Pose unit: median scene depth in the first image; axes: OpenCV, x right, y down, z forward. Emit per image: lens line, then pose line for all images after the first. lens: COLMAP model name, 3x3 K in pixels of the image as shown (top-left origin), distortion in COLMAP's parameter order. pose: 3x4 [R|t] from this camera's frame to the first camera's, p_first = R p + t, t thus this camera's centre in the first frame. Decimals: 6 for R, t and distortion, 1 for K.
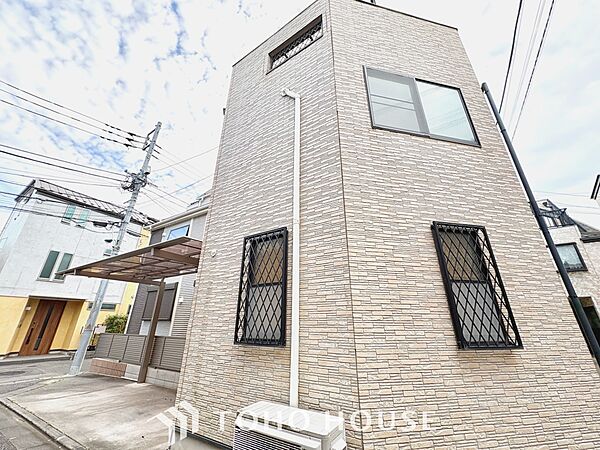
lens RADIAL K [[239.1, 0, 301.4], [0, 239.1, 226.6], [0, 0, 1]] dist [0.000377, 0.000270]
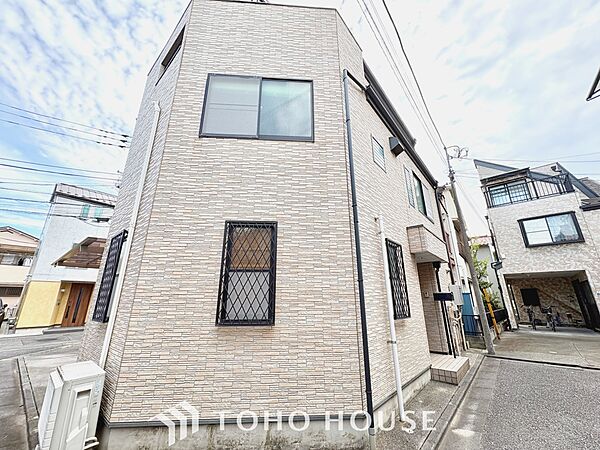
lens RADIAL K [[239.1, 0, 302.8], [0, 239.1, 226.4], [0, 0, 1]] dist [0.000377, 0.000270]
pose [[0.989450, -0.049171, -0.136273, 0.783754], [0.061392, 0.994317, 0.086981, -0.051915], [0.131221, -0.094429, 0.986846, -0.078644]]
